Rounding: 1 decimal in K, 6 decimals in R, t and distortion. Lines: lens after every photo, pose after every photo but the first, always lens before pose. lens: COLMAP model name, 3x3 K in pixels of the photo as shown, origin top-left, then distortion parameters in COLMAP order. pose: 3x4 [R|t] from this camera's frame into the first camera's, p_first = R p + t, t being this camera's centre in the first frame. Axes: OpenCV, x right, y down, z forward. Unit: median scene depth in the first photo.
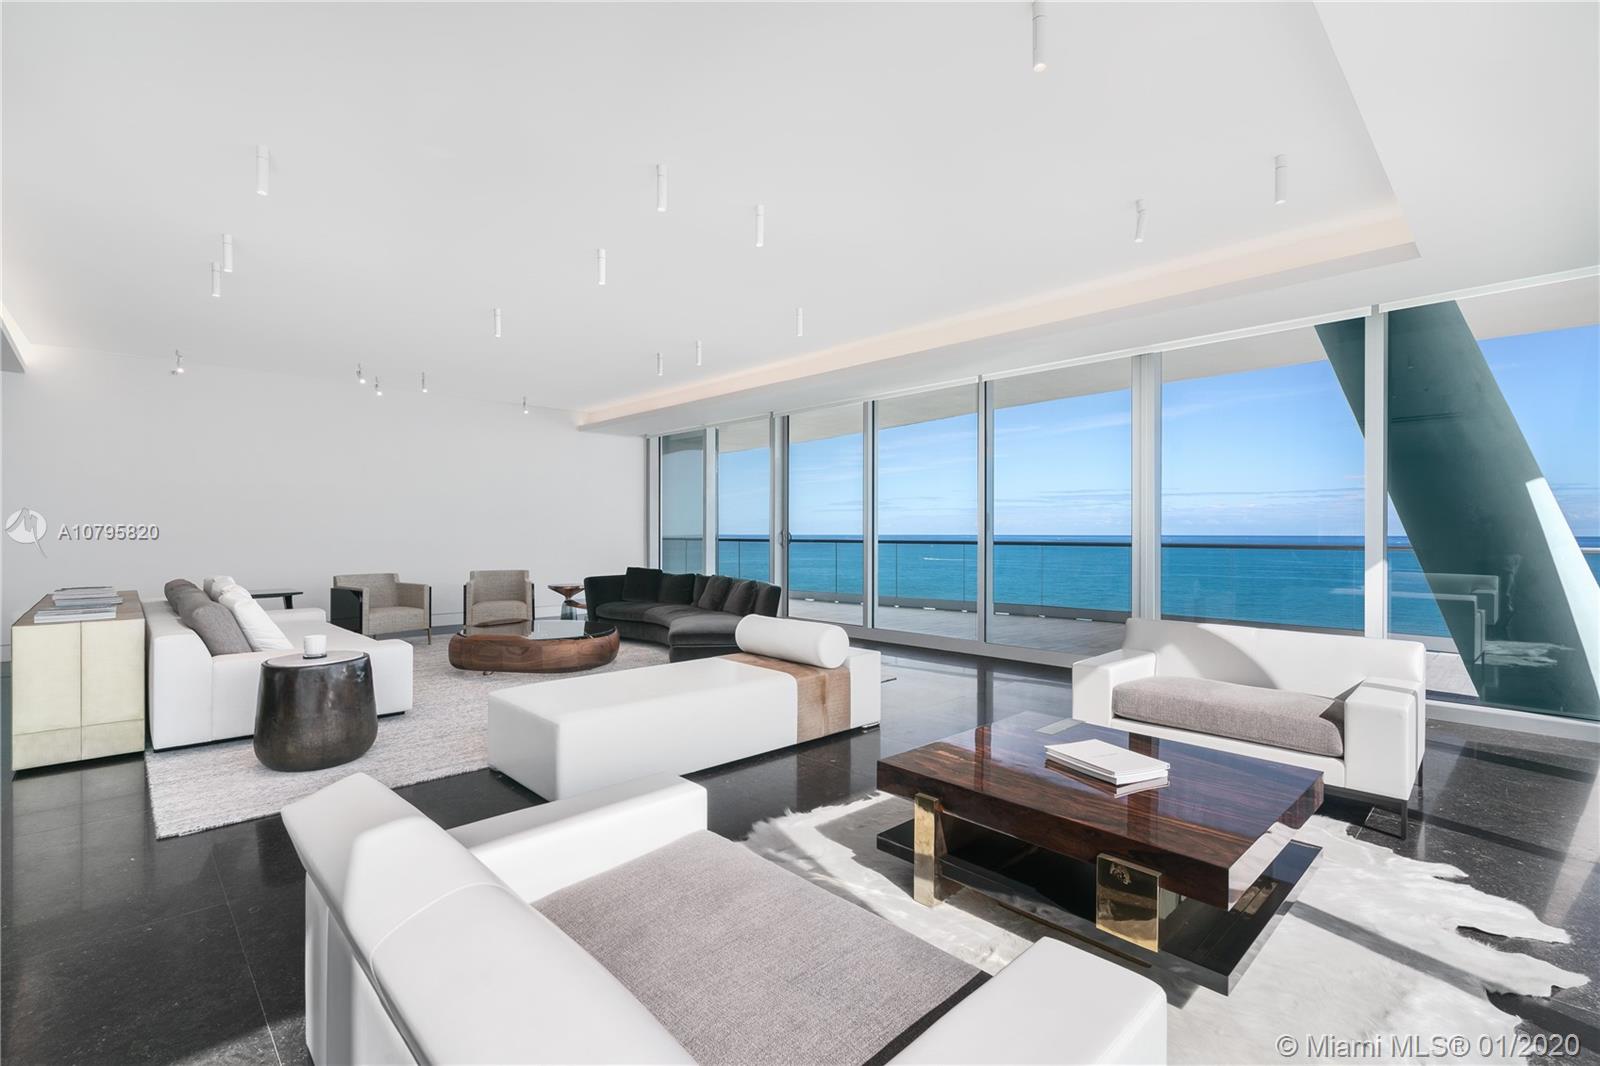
lens RADIAL K [[727.4, 0, 800.4], [0, 727.4, 532.4], [0, 0, 1]] dist [0.000161, 0.000861]
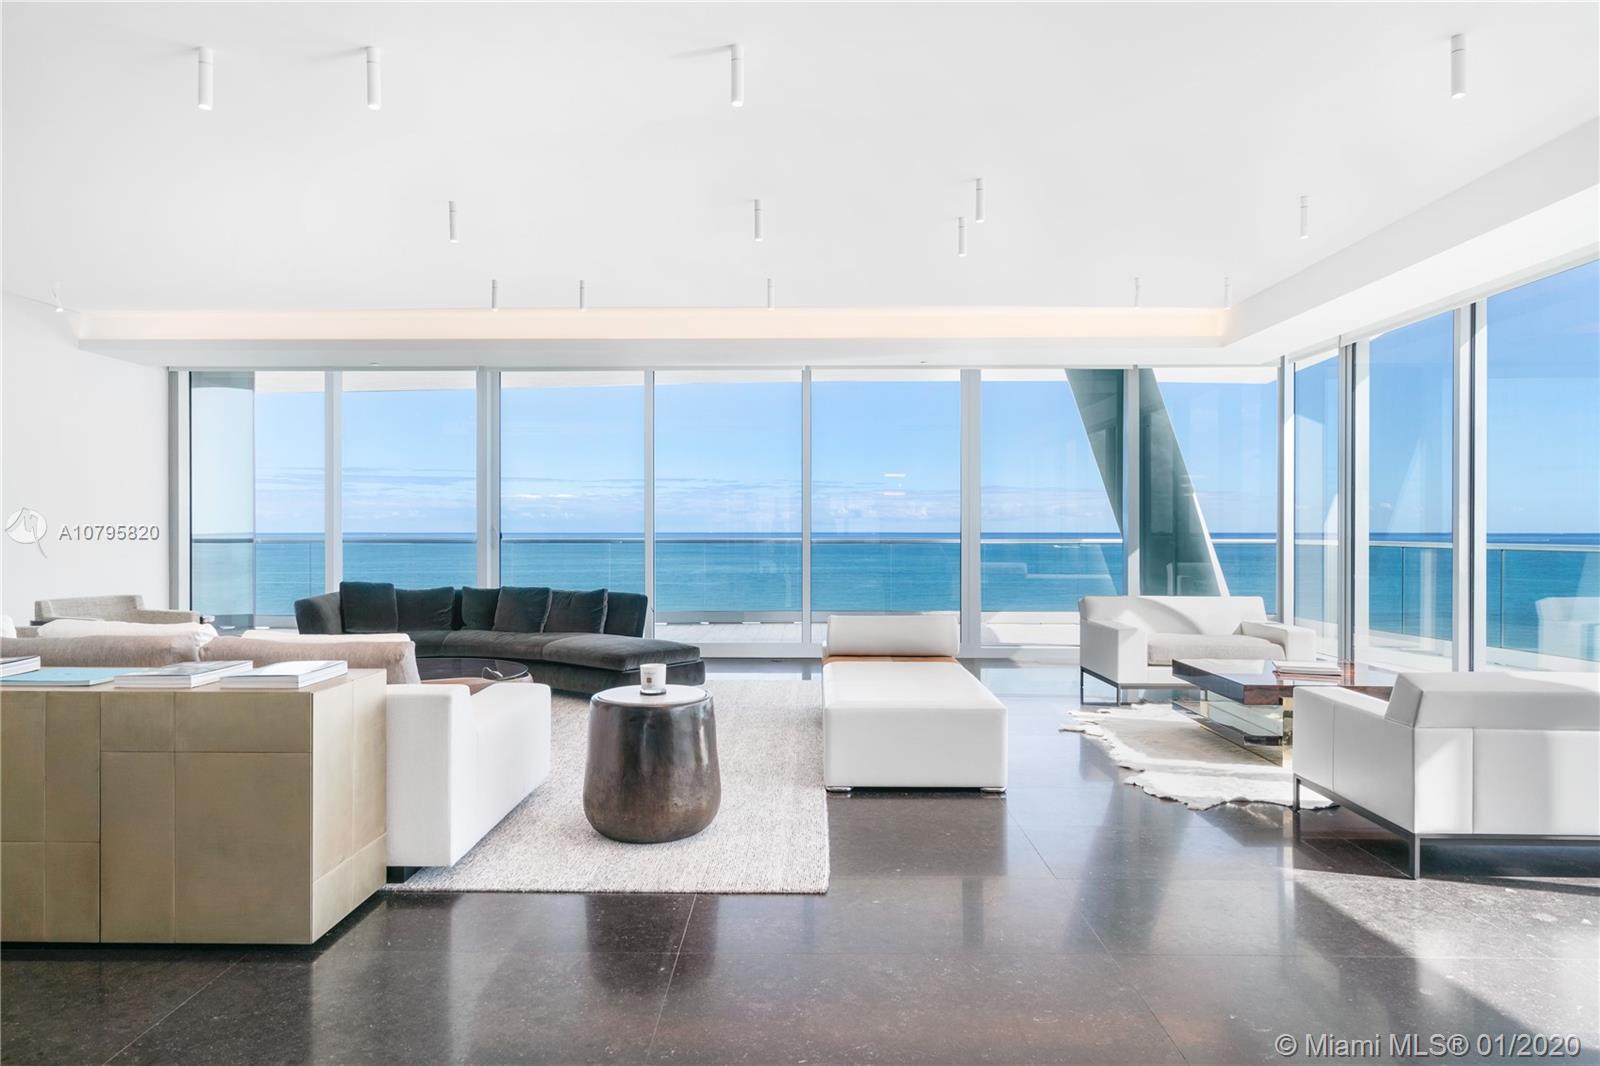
lens RADIAL K [[1007.5, 0, 802.5], [0, 1007.5, 534.5], [0, 0, 1]] dist [-0.005819, -0.000330]
pose [[0.690367, -0.005800, 0.723436, -0.731844], [0.001583, 0.999978, 0.006507, -0.000416], [-0.723458, -0.003347, 0.690361, 0.090896]]
